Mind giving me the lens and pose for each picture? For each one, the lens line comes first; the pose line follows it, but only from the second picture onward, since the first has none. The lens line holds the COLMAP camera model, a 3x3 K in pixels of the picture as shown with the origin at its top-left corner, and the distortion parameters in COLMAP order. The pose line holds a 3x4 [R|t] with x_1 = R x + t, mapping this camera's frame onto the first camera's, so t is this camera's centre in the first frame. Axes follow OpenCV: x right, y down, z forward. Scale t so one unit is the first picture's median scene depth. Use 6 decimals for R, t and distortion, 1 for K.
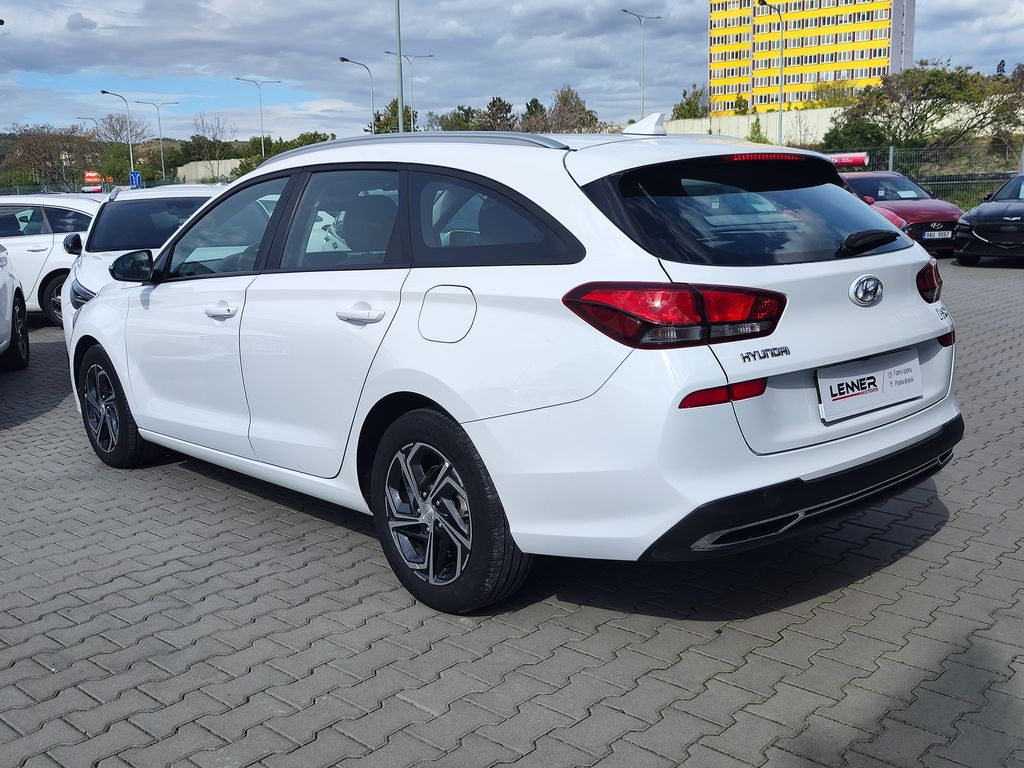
lens RADIAL K [[1027.1, 0, 512.4], [0, 1027.1, 387.1], [0, 0, 1]] dist [0.013556, 0.000000]
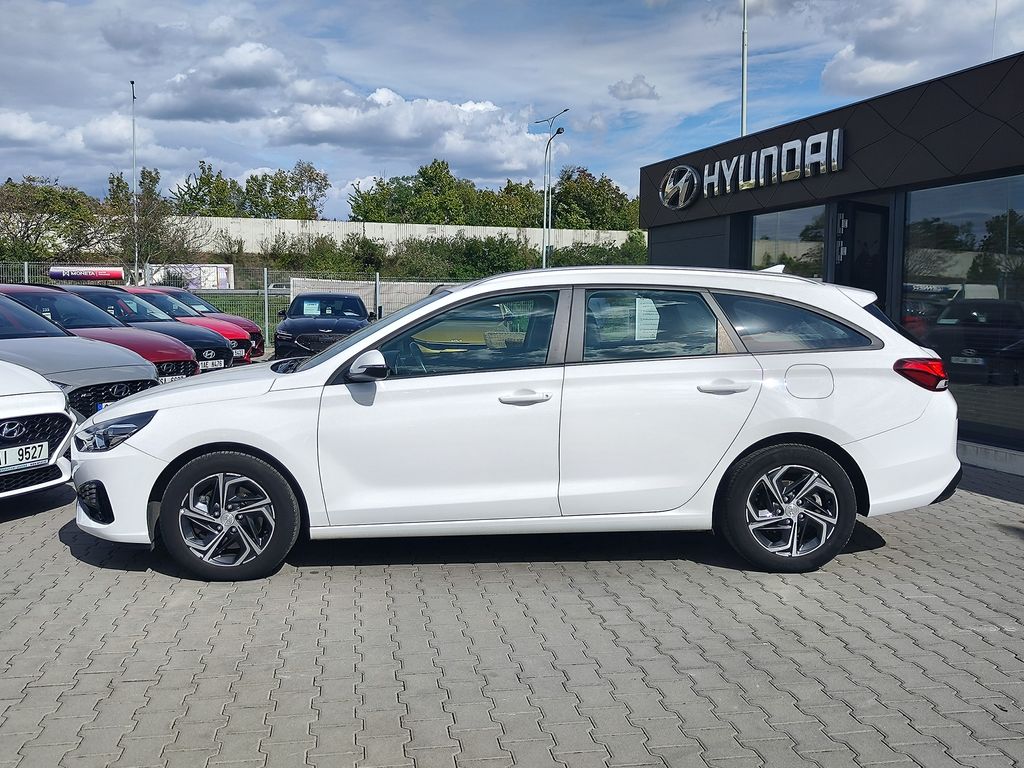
lens RADIAL K [[1027.1, 0, 512.1], [0, 1027.1, 383.3], [0, 0, 1]] dist [0.013556, 0.000000]
pose [[0.634149, -0.029939, 0.772631, -1.535908], [0.116161, 0.991598, -0.056917, -0.028942], [-0.764436, 0.125843, 0.632298, 0.311107]]
